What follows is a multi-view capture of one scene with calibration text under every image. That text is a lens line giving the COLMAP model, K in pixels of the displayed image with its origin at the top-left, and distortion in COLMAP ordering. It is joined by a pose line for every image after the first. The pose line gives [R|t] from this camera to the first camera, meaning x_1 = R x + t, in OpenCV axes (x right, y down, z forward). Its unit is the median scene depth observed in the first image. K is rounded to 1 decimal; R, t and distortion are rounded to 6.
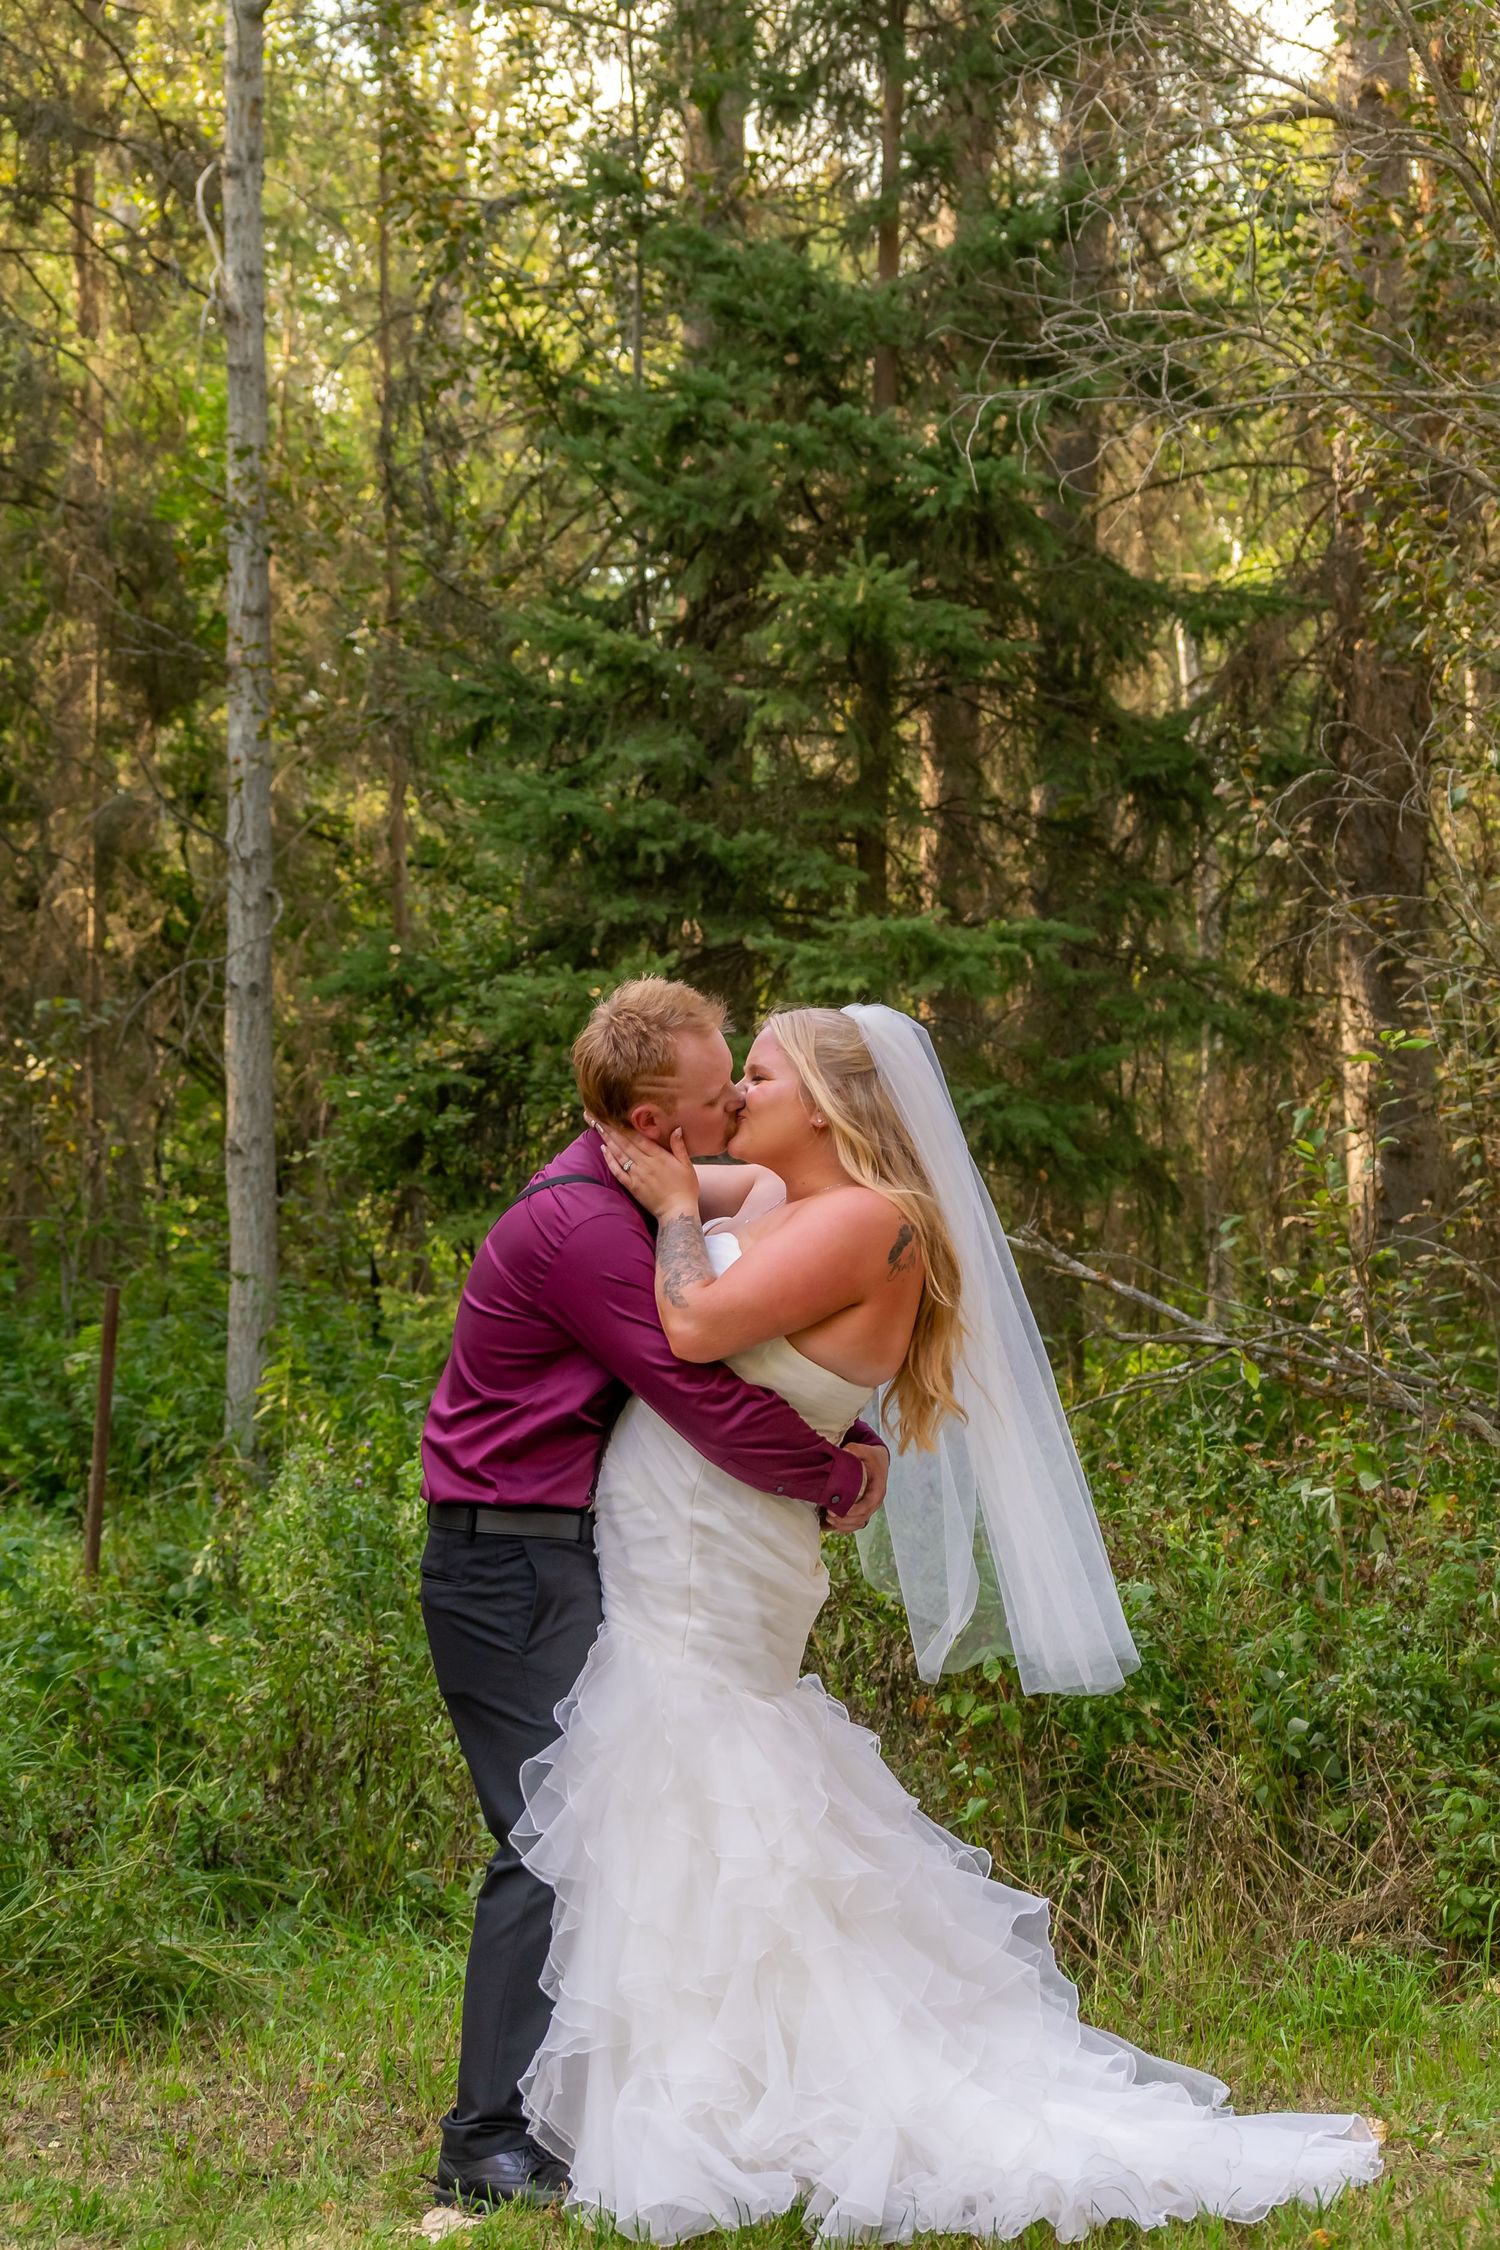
lens RADIAL K [[5313.1, 0, 750.0], [0, 5313.1, 1125.0], [0, 0, 1]] dist [-0.027107, -0.065254]
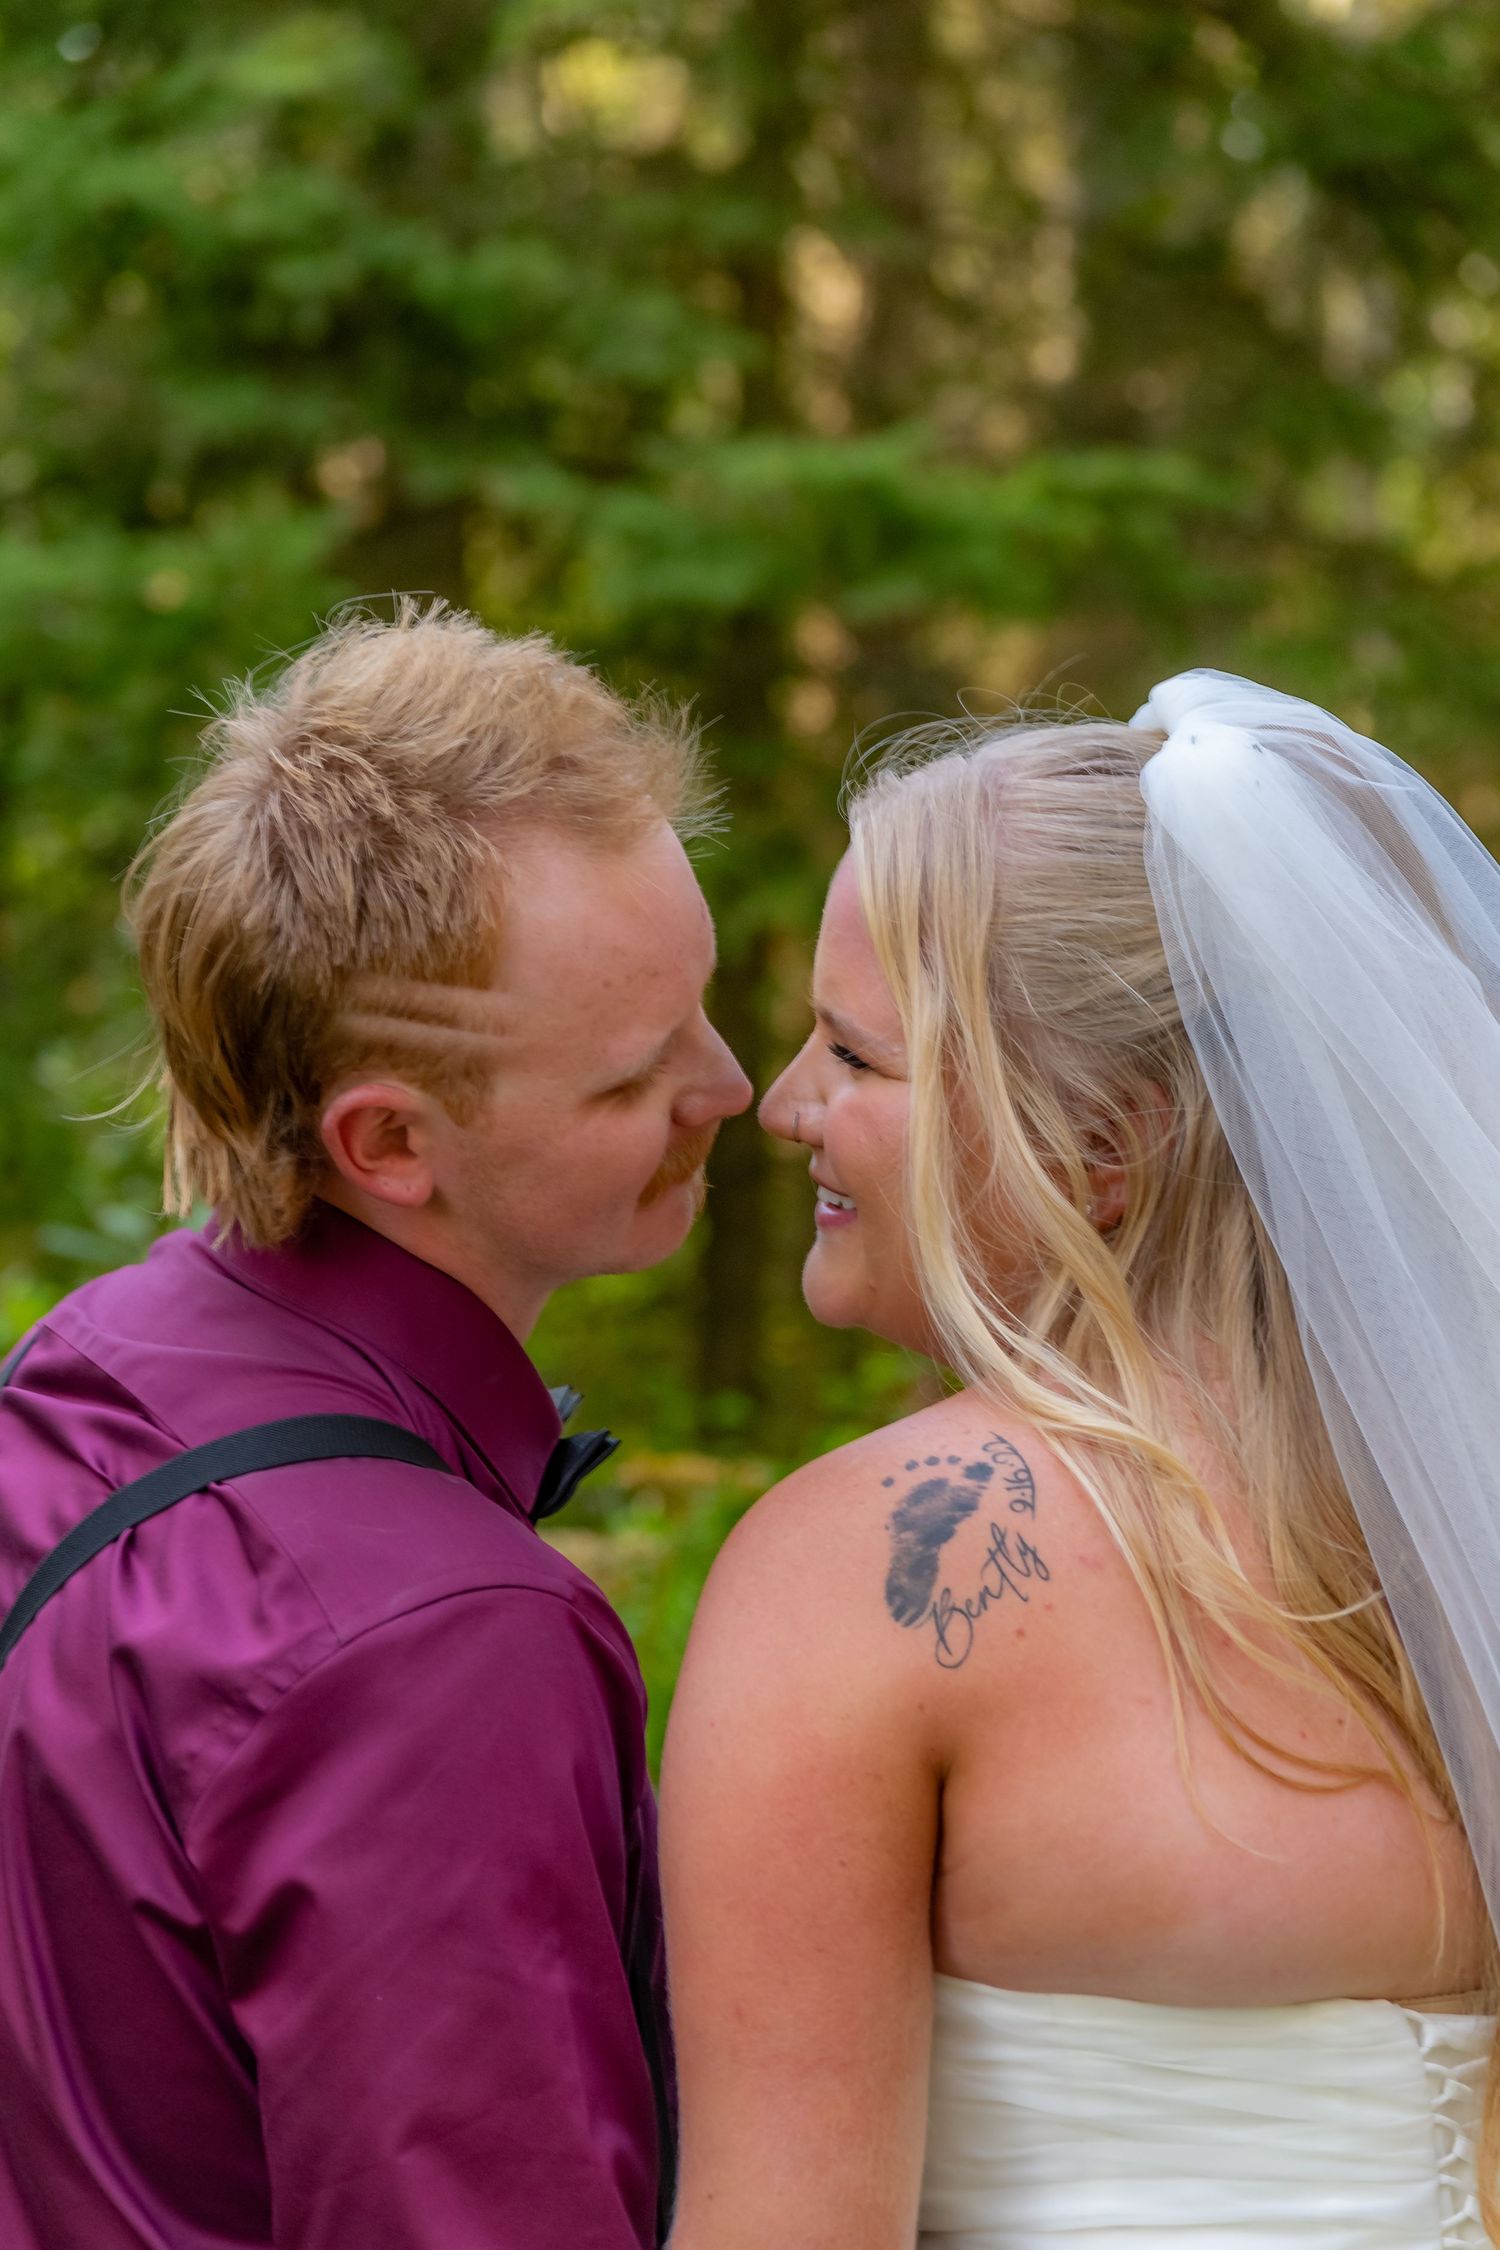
lens RADIAL K [[9043.0, 0, 750.0], [0, 9043.0, 1125.0], [0, 0, 1]] dist [0.080552, 2.002260]
pose [[0.998693, 0.033020, 0.039020, -0.007238], [-0.034377, 0.998809, 0.034629, -0.007090], [-0.037830, -0.035925, 0.998638, 0.205716]]
